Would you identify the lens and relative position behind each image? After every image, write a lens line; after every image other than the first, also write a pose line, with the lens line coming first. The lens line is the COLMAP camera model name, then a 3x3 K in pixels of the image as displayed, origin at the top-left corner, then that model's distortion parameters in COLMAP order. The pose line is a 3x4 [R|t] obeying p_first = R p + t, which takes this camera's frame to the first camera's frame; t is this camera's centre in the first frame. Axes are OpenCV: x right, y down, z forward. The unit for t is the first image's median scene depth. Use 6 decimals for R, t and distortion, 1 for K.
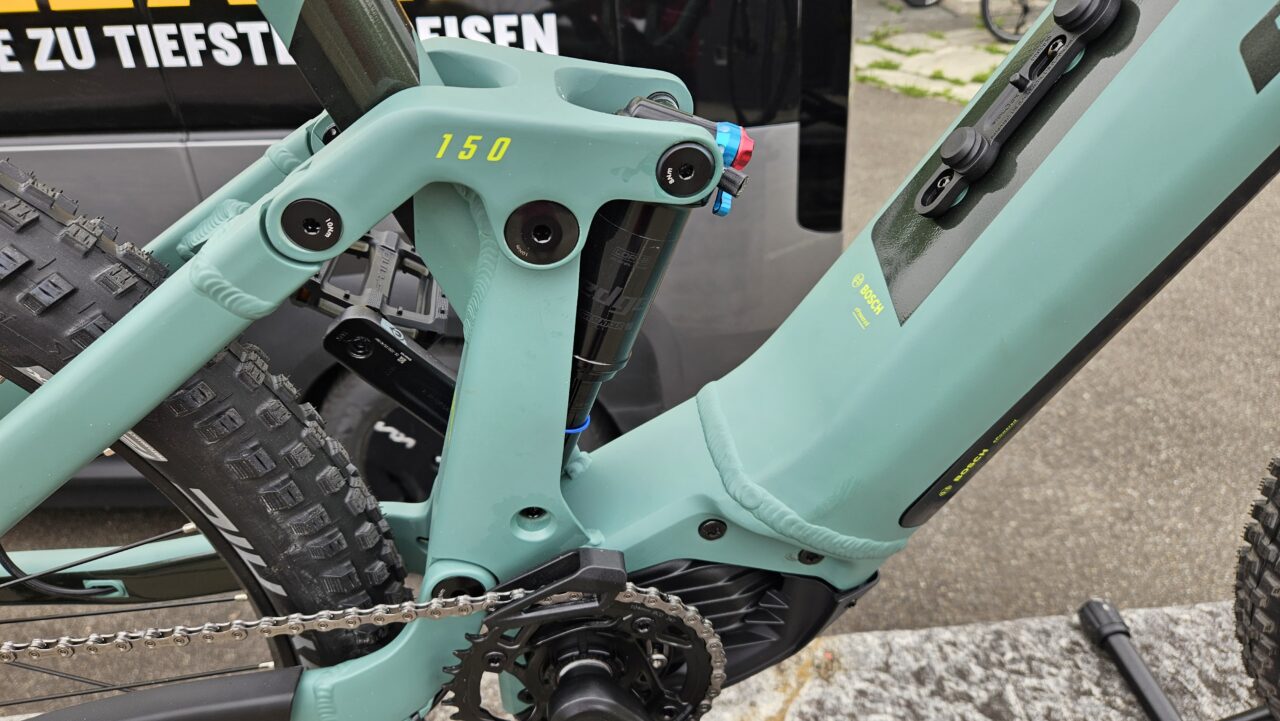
lens RADIAL K [[857.3, 0, 631.8], [0, 857.3, 364.4], [0, 0, 1]] dist [0.026992, -0.018386]
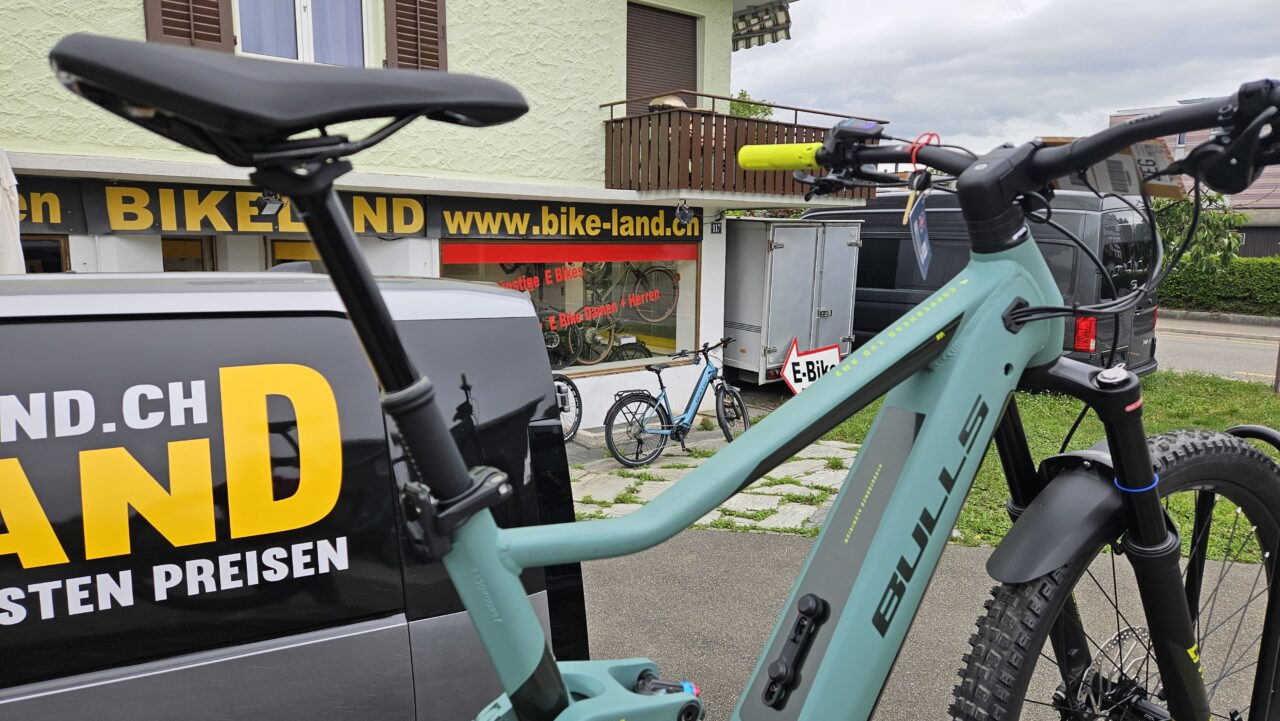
lens RADIAL K [[821.7, 0, 643.2], [0, 821.7, 360.0], [0, 0, 1]] dist [-0.000303, 0.000952]
pose [[0.910260, -0.045491, 0.411531, -0.151447], [0.233192, 0.877636, -0.418780, -0.032194], [-0.342124, 0.477164, 0.809485, -0.189630]]
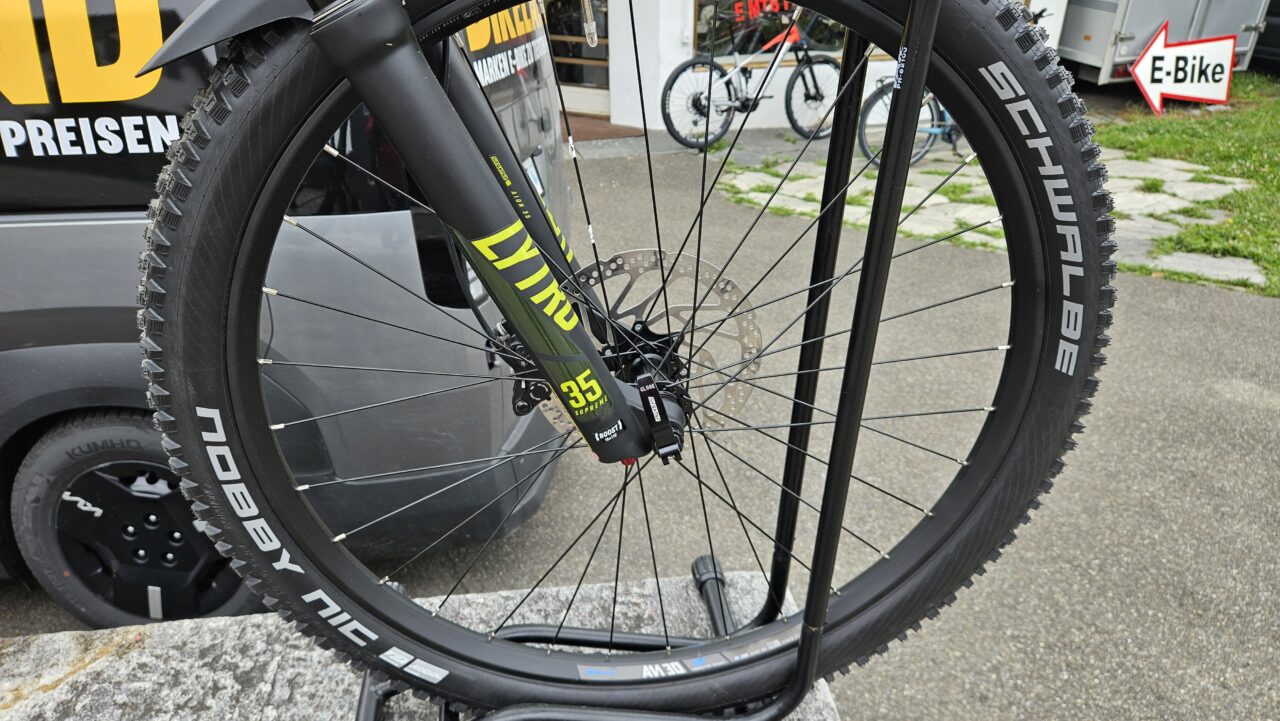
lens RADIAL K [[857.3, 0, 646.4], [0, 857.3, 355.8], [0, 0, 1]] dist [0.026992, -0.018386]
pose [[0.999759, -0.003027, 0.021724, 0.448995], [0.006303, 0.988303, -0.152375, 0.078984], [-0.021008, 0.152475, 0.988084, -0.092968]]
